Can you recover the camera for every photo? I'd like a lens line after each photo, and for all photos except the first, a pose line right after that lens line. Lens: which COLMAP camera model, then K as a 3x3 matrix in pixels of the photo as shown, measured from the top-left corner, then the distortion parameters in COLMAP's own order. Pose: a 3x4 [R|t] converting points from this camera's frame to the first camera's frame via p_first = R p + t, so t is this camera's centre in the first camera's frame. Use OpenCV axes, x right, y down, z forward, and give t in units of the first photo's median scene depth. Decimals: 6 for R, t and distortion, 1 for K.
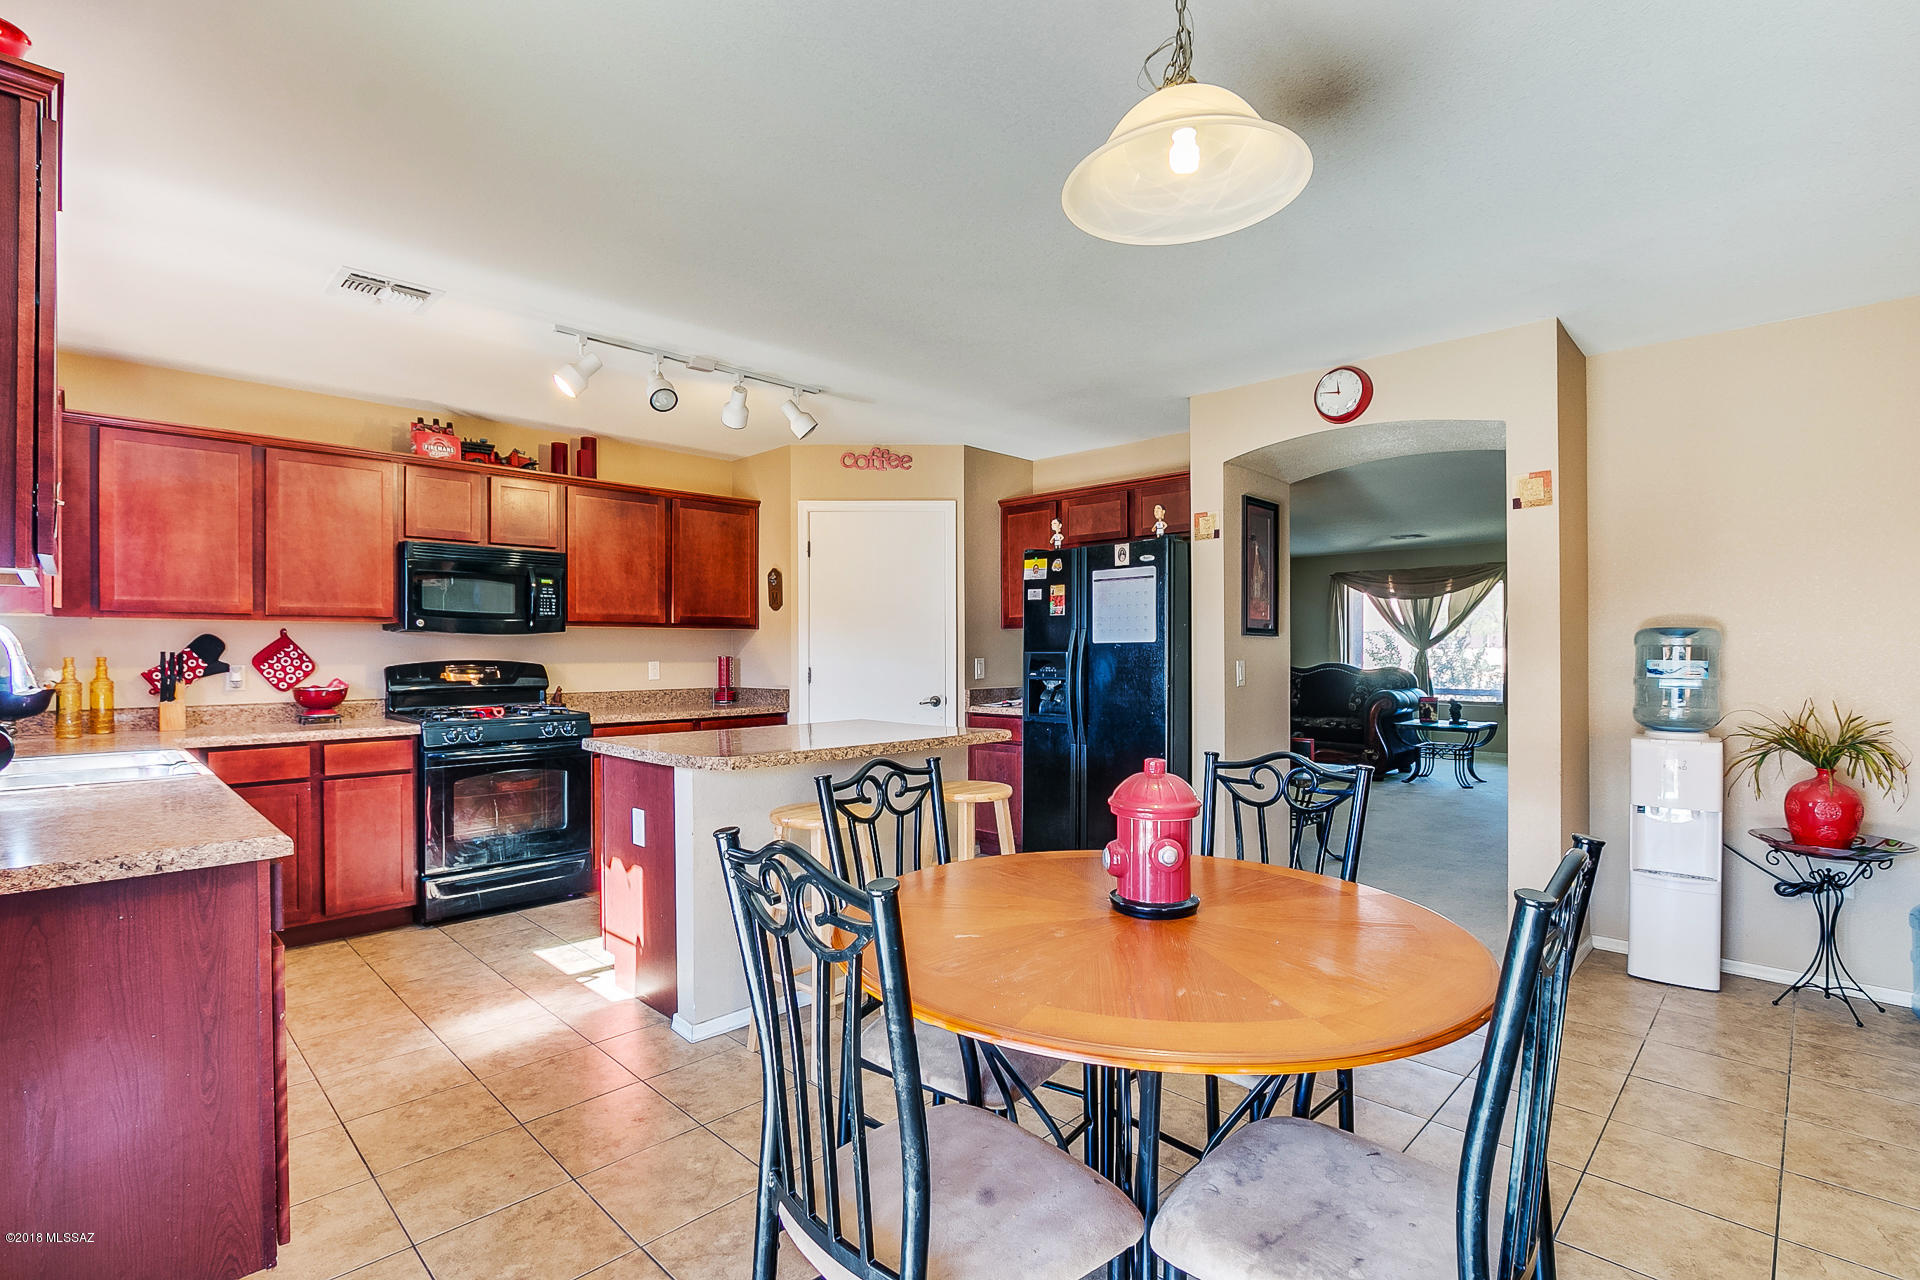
lens RADIAL K [[897.8, 0, 941.1], [0, 897.8, 661.3], [0, 0, 1]] dist [-0.016907, -0.000486]
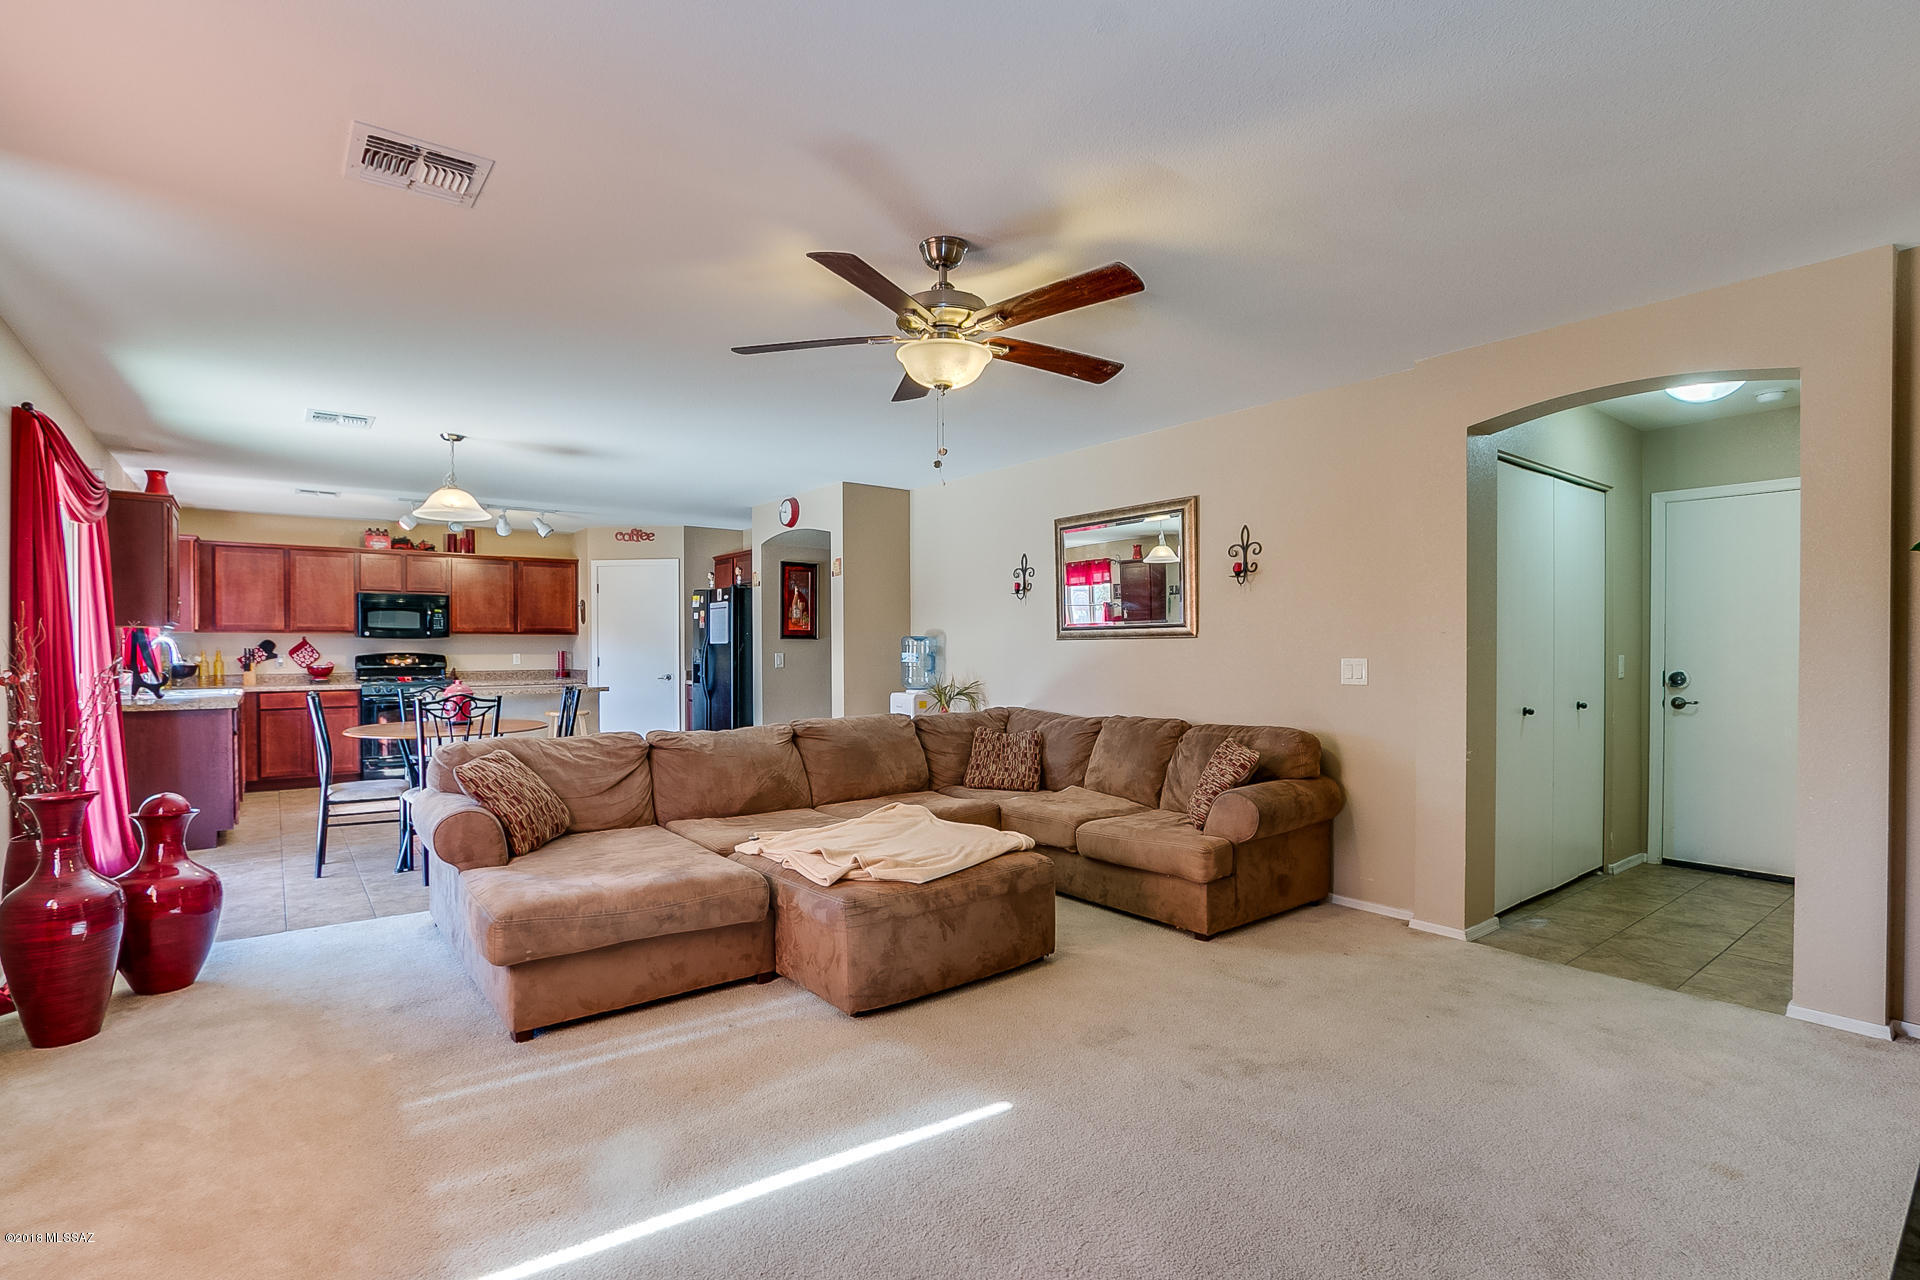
lens RADIAL K [[897.8, 0, 941.1], [0, 897.8, 661.3], [0, 0, 1]] dist [-0.016907, -0.000486]
pose [[0.990992, 0.001762, -0.133911, 0.874587], [-0.001049, 0.999985, 0.005397, 0.005901], [0.133918, -0.005208, 0.990979, -0.732084]]
